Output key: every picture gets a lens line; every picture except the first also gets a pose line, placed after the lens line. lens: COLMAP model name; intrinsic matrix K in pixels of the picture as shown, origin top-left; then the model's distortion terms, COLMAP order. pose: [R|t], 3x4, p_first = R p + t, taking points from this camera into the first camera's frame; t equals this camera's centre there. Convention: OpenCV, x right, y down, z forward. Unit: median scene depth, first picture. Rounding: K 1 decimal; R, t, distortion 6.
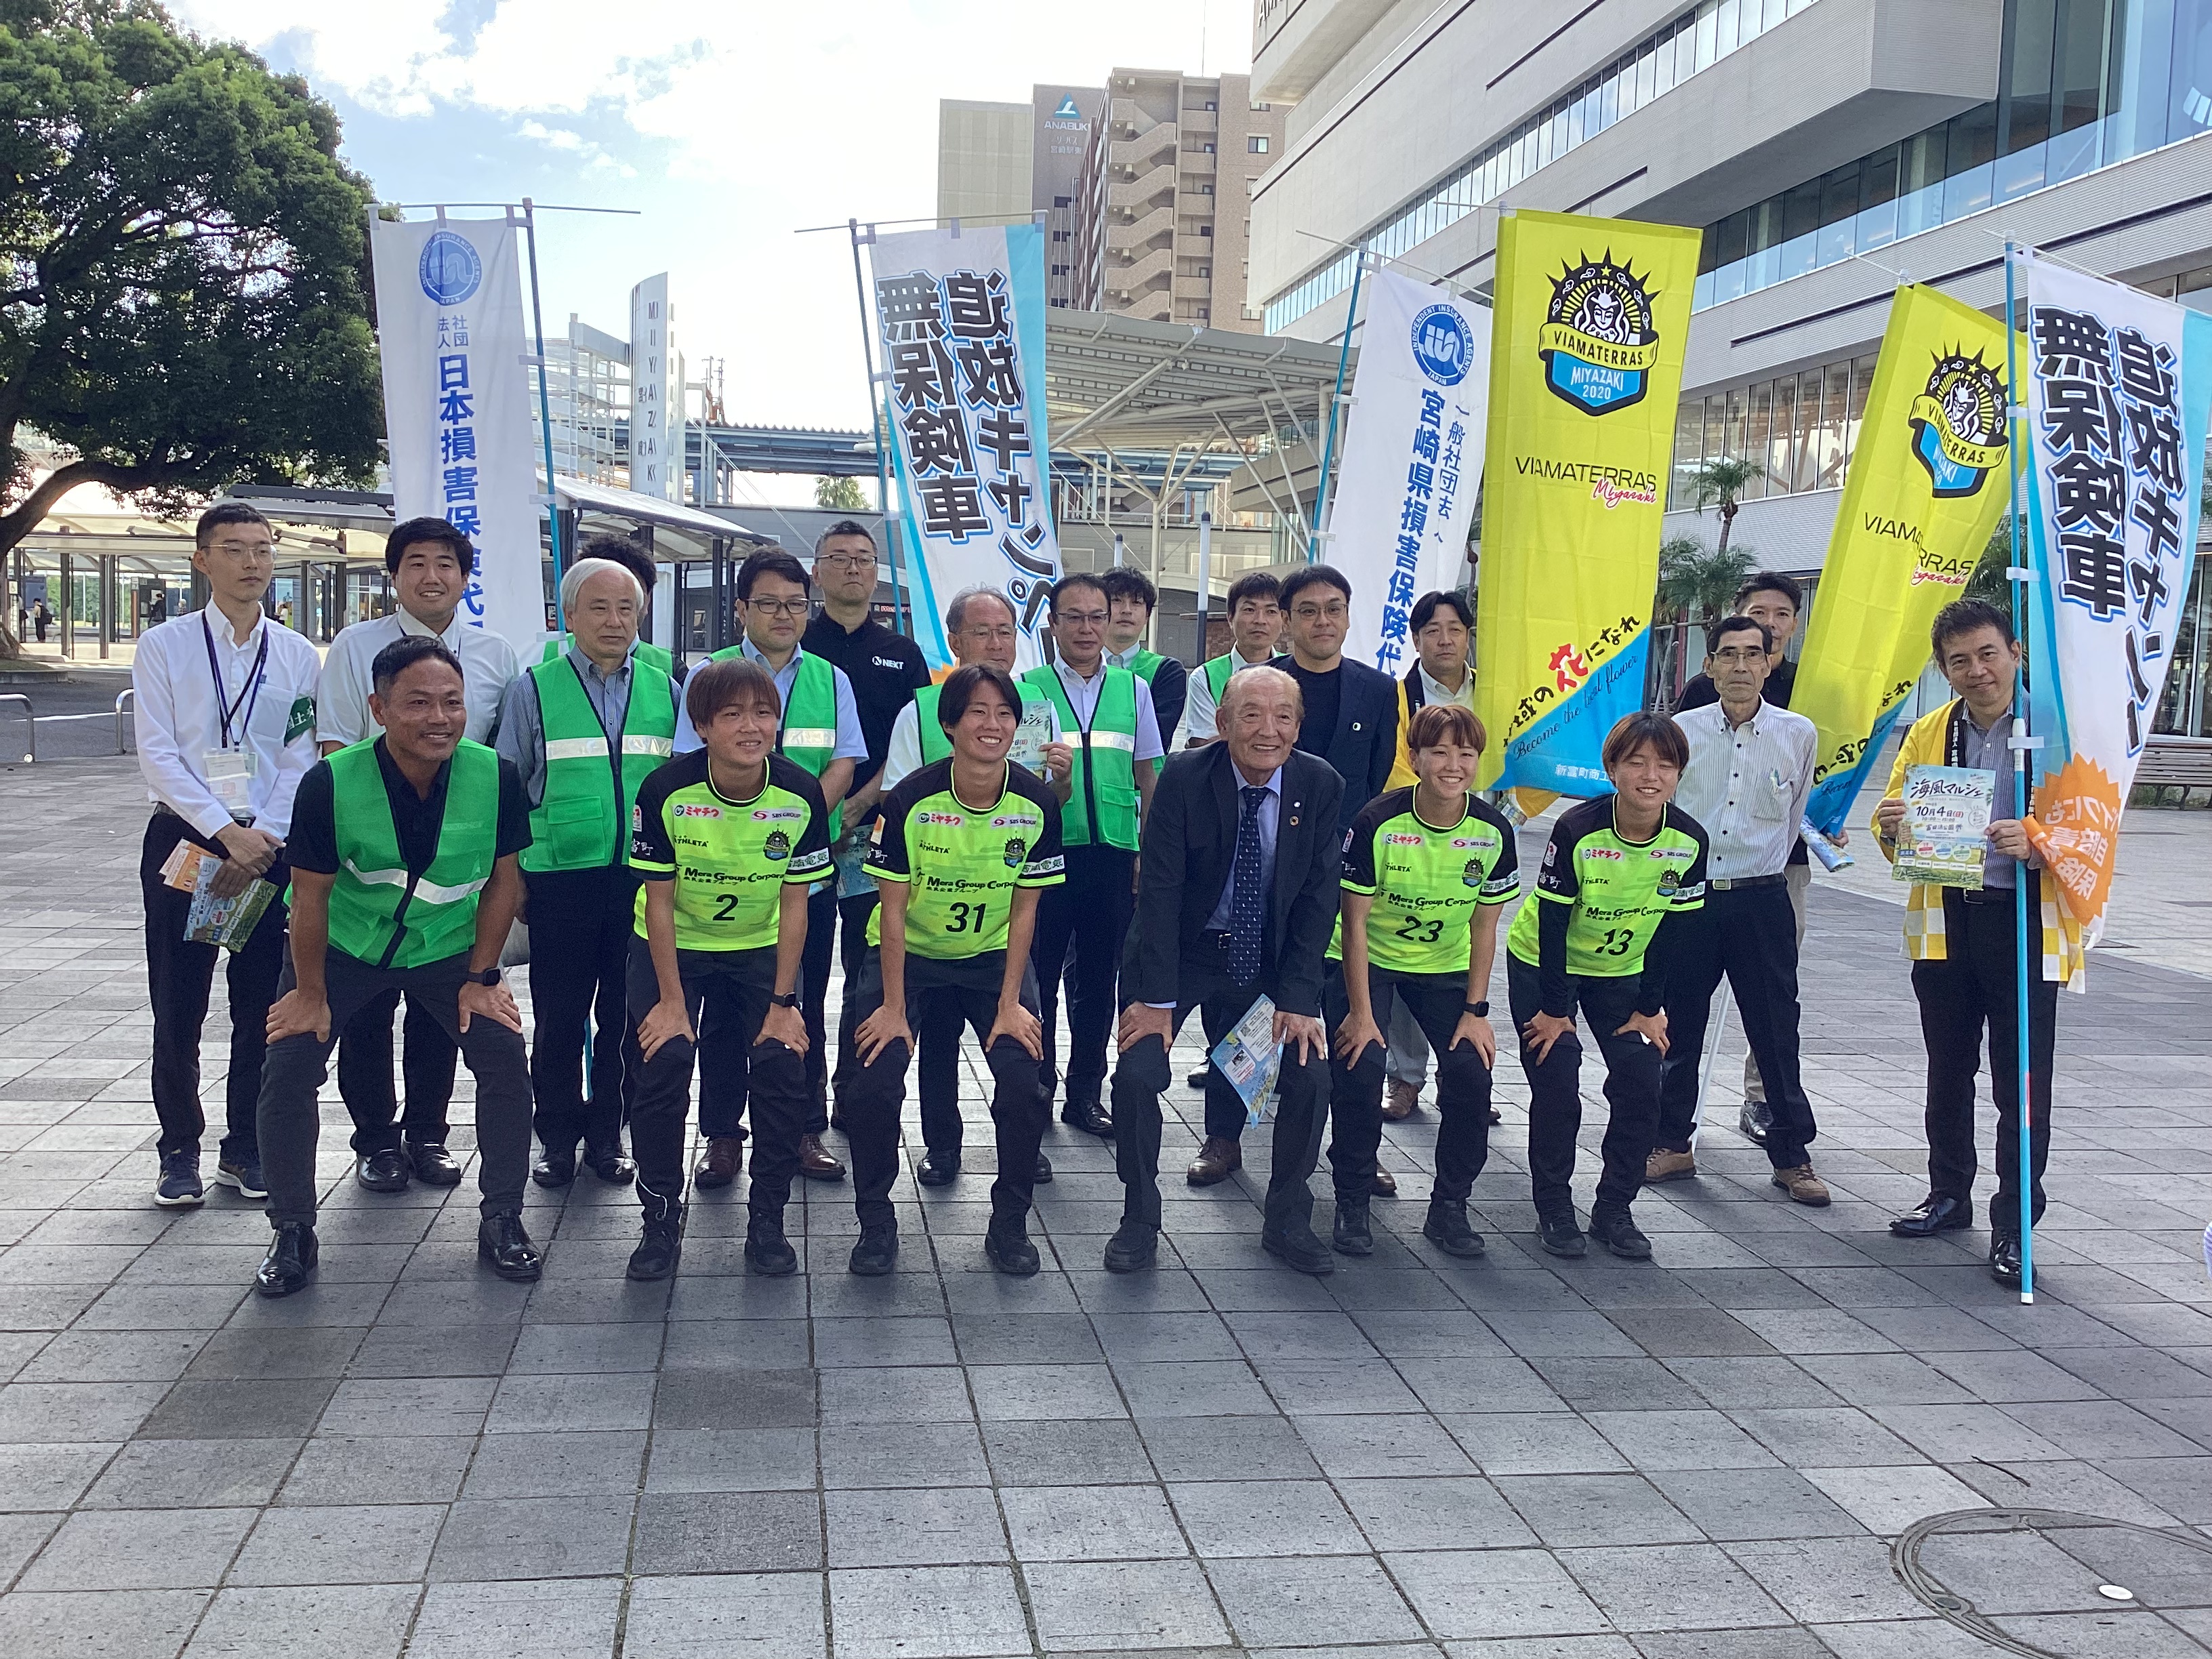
lens RADIAL K [[2017.8, 0, 1106.0], [0, 2017.8, 829.5], [0, 0, 1]] dist [0.086595, -0.165806]
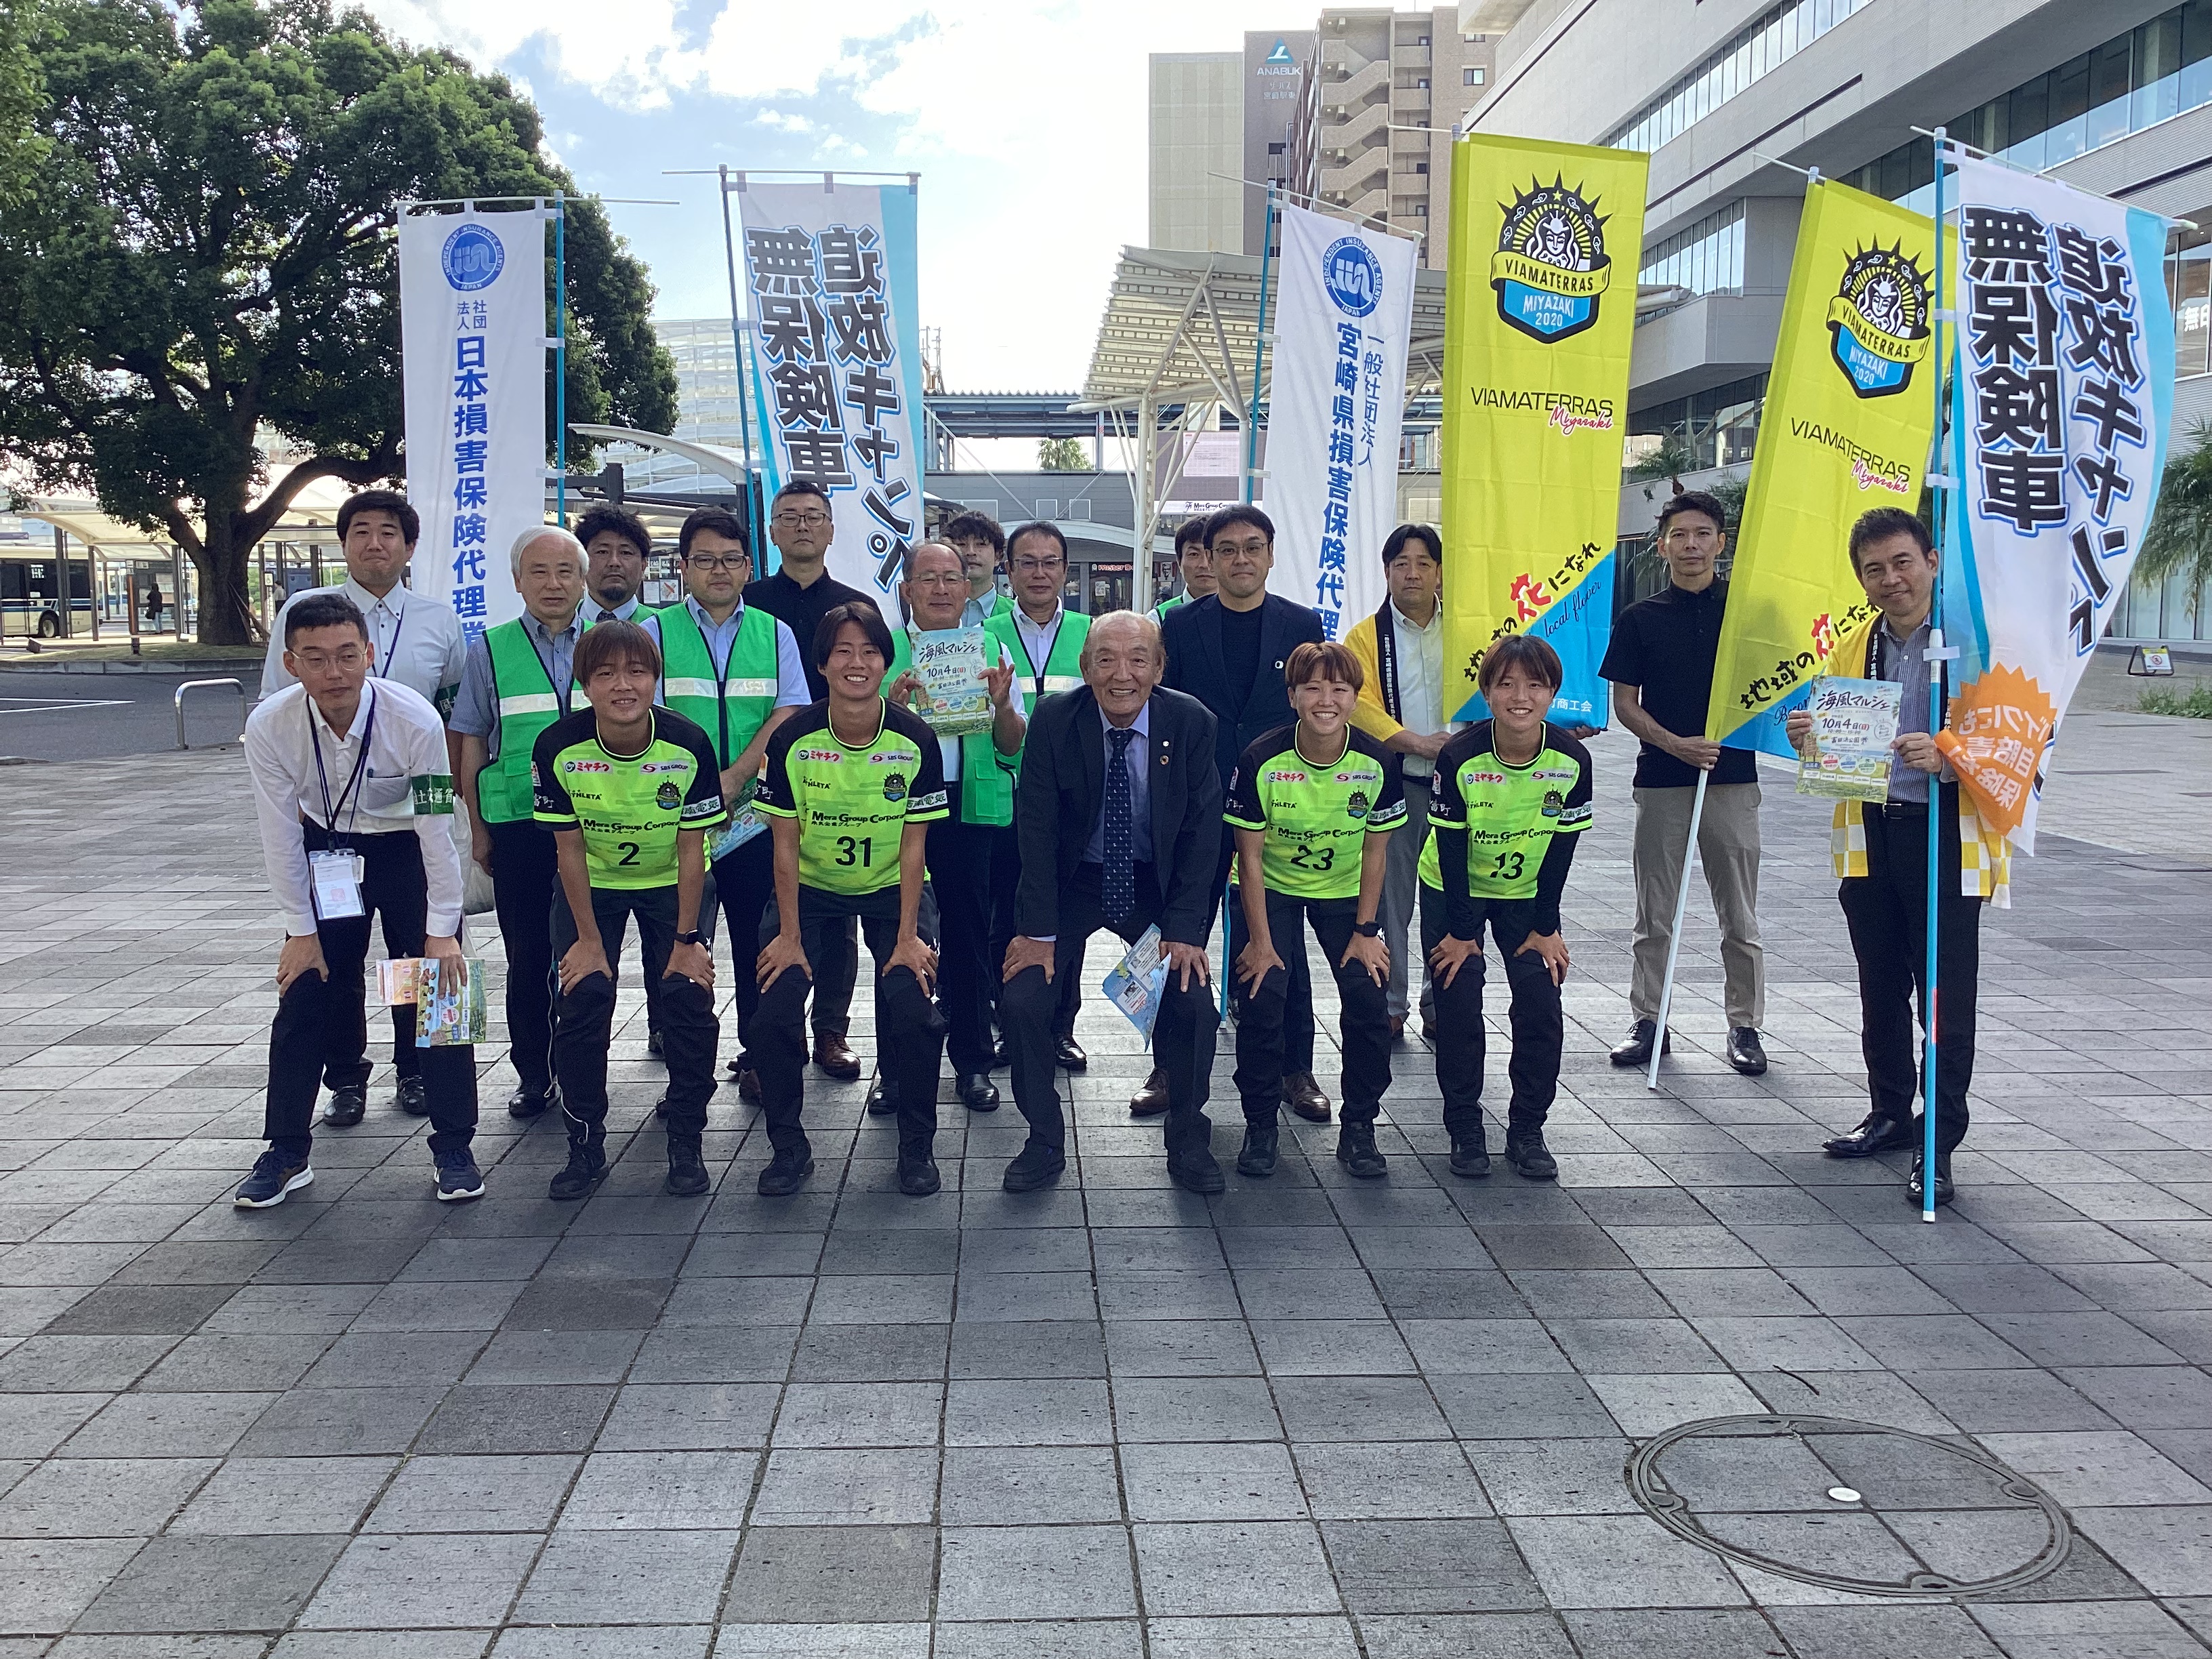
lens RADIAL K [[2015.7, 0, 1100.8], [0, 2015.7, 821.4], [0, 0, 1]] dist [0.090222, -0.172053]
pose [[0.992442, -0.024436, -0.120260, 0.165600], [0.026610, 0.999510, 0.016504, 0.011494], [0.119798, -0.019580, 0.992605, -0.019351]]
